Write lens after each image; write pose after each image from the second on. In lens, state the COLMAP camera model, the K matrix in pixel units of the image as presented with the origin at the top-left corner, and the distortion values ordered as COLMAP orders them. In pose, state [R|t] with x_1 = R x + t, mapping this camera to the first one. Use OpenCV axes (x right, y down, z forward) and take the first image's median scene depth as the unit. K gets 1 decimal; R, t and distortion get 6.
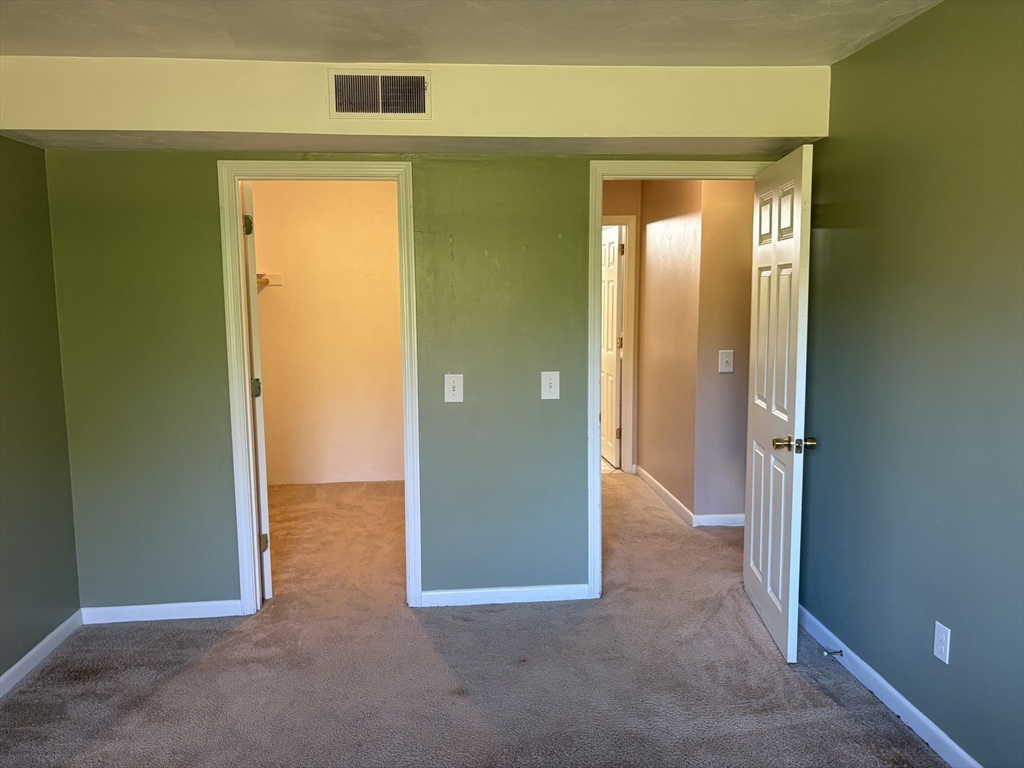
lens RADIAL K [[770.7, 0, 515.5], [0, 770.7, 387.0], [0, 0, 1]] dist [0.055489, -0.064183]
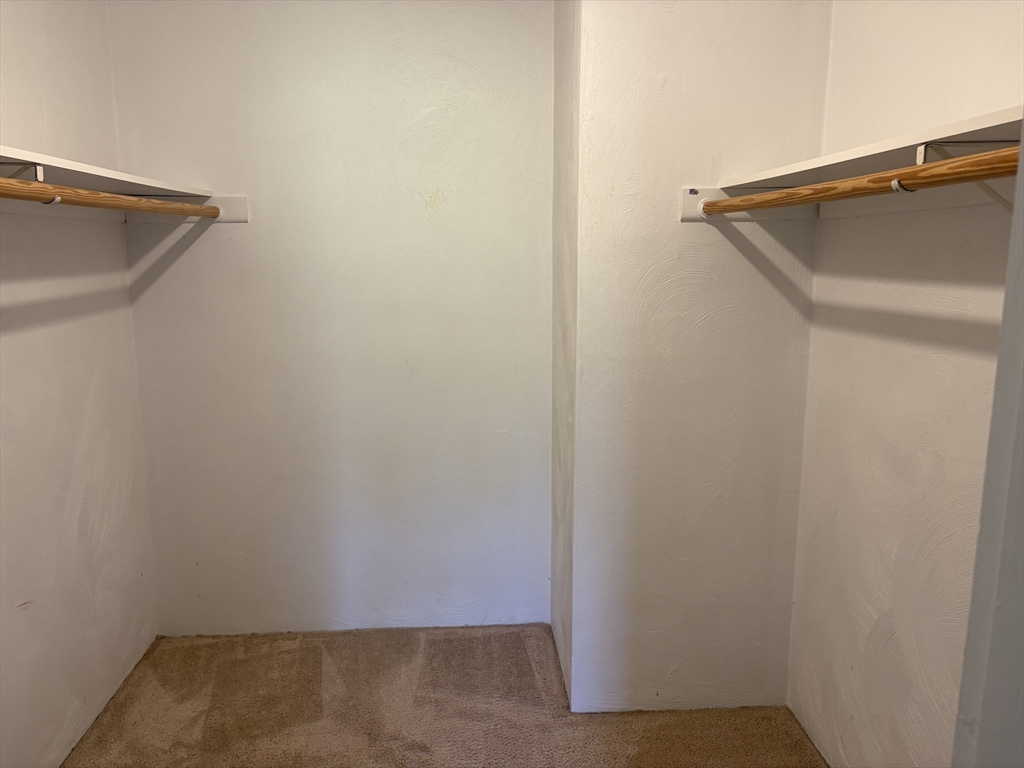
lens RADIAL K [[770.7, 0, 515.5], [0, 770.7, 387.0], [0, 0, 1]] dist [0.055489, -0.064183]
pose [[0.999850, 0.010806, -0.013506, -0.140148], [-0.009929, 0.997938, 0.063410, -0.066272], [0.014164, -0.063266, 0.997896, 0.559702]]
